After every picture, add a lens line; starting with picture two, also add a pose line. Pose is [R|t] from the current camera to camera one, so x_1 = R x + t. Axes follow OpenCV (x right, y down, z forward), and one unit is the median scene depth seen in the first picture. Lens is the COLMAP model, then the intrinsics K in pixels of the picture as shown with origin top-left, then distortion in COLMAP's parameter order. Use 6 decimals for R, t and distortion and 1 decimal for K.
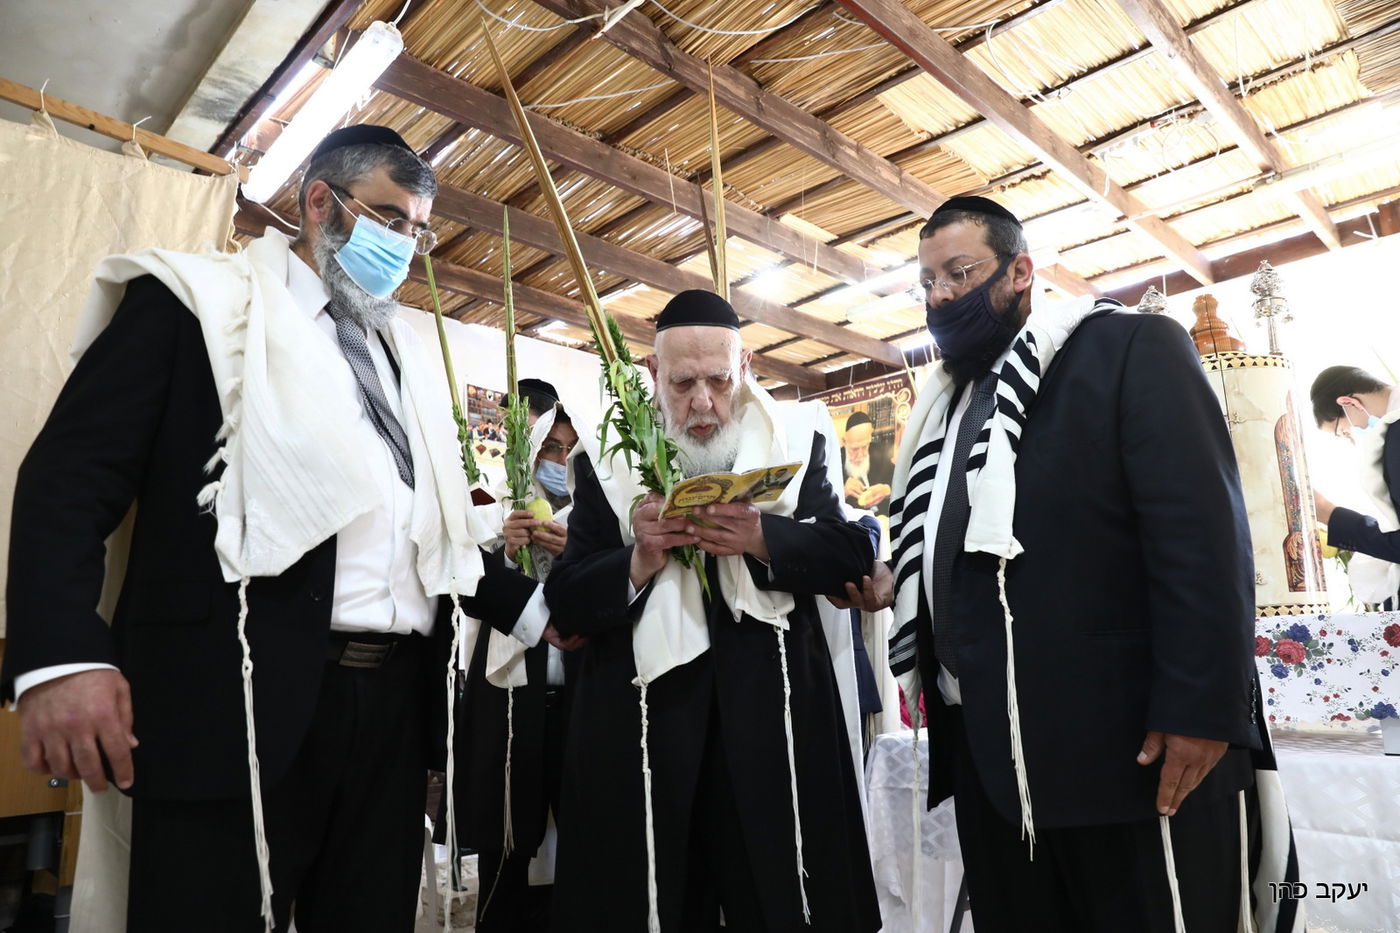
lens RADIAL K [[969.0, 0, 699.7], [0, 969.0, 473.2], [0, 0, 1]] dist [-0.111447, 0.088535]
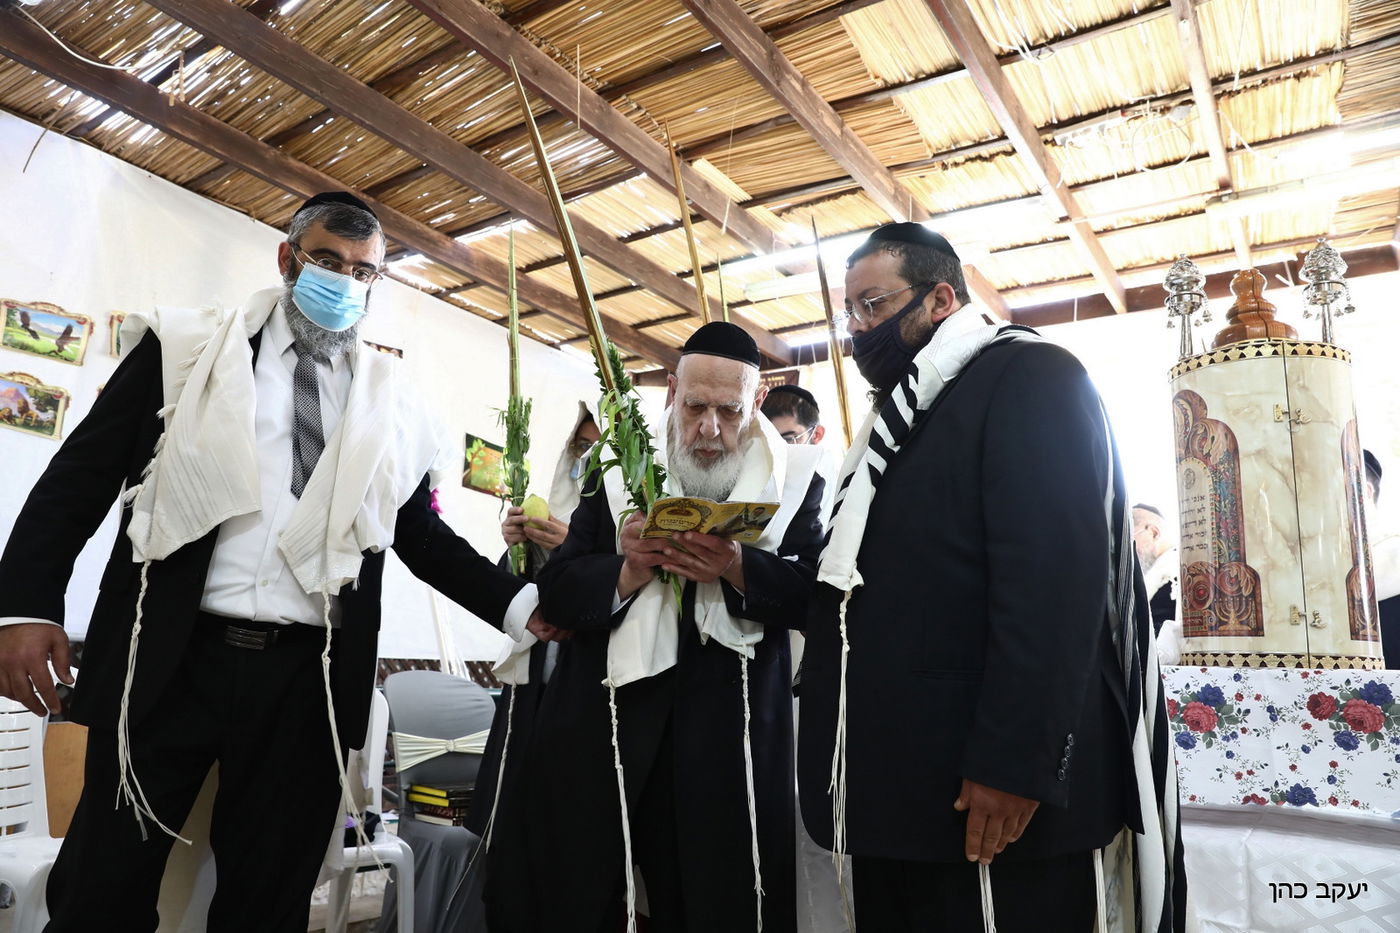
lens RADIAL K [[969.0, 0, 699.7], [0, 969.0, 473.2], [0, 0, 1]] dist [-0.111447, 0.088535]
pose [[0.978407, 0.111219, 0.174211, -0.034581], [-0.109654, 0.993796, -0.018613, 0.033289], [-0.175200, -0.000892, 0.984532, 0.172103]]
